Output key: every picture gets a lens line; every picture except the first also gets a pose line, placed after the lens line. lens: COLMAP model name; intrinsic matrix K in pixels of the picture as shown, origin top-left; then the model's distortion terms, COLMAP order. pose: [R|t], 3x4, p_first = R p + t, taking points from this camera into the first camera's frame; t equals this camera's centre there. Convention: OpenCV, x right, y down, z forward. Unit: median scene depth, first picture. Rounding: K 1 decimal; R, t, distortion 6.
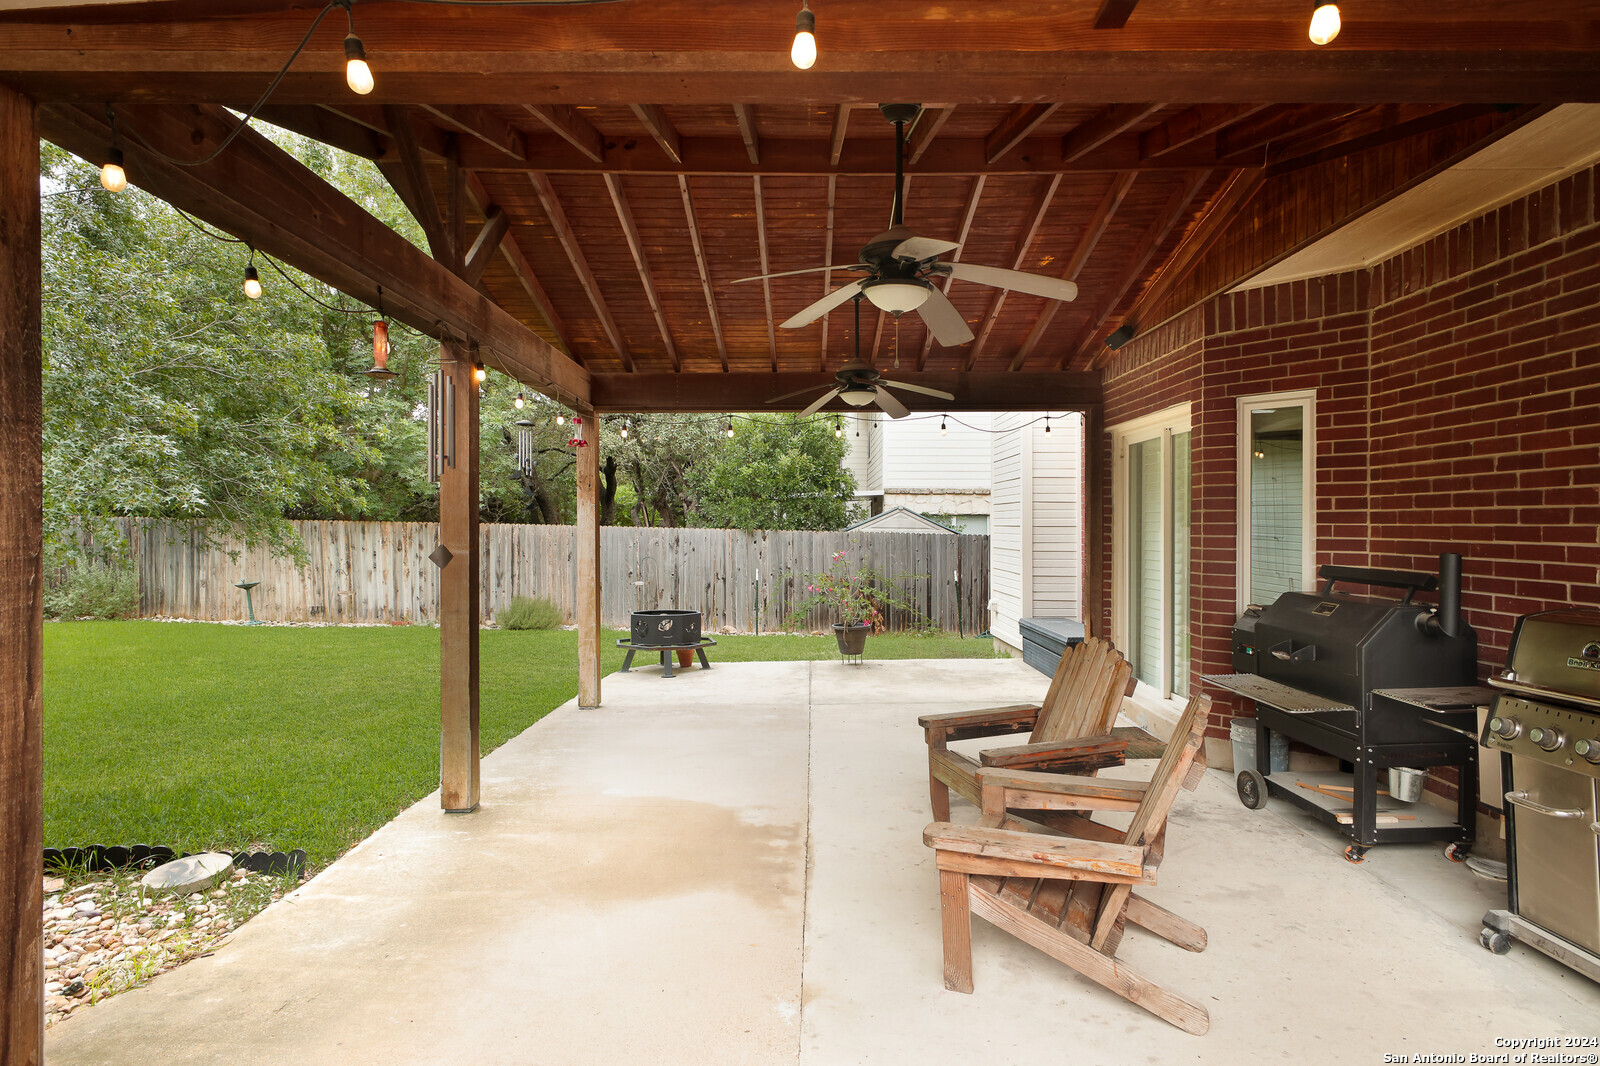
lens RADIAL K [[940.4, 0, 800.0], [0, 940.4, 533.0], [0, 0, 1]] dist [0.006118, 0.000773]
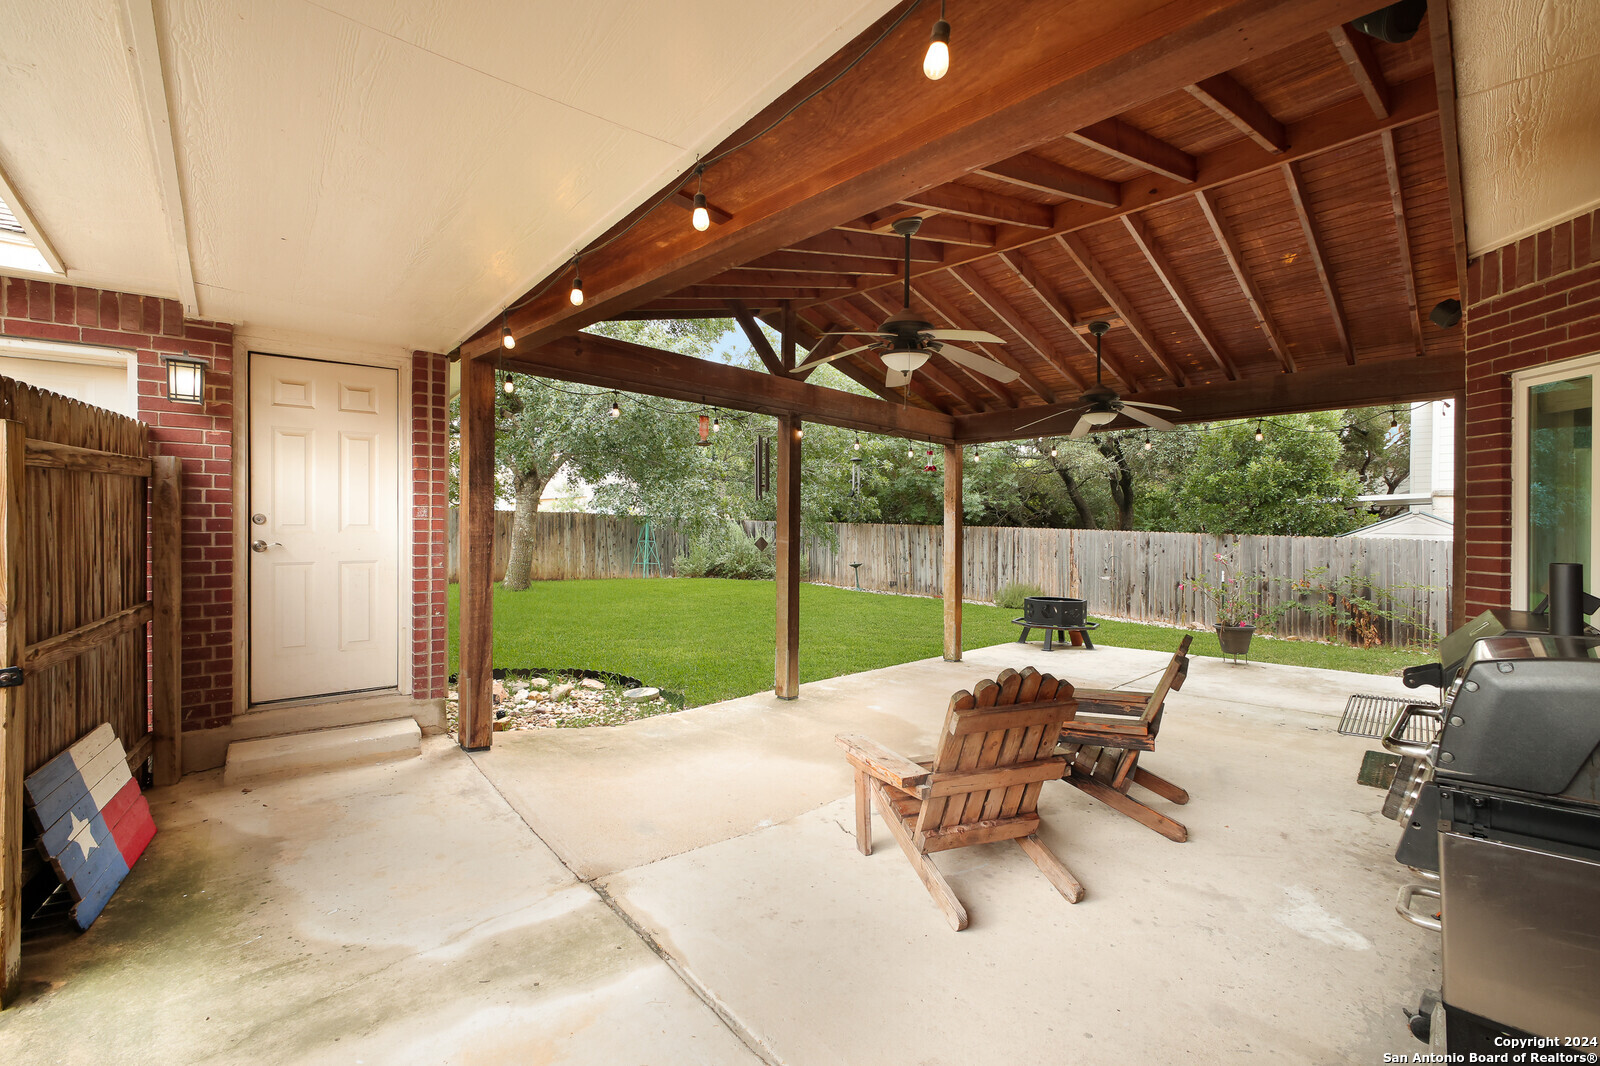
lens RADIAL K [[811.0, 0, 800.0], [0, 811.0, 533.0], [0, 0, 1]] dist [0.013438, 0.000017]
pose [[0.649457, 0.010082, -0.760331, 0.371468], [-0.014122, 0.999900, 0.001195, 0.001120], [0.760267, 0.009961, 0.649534, 0.044357]]
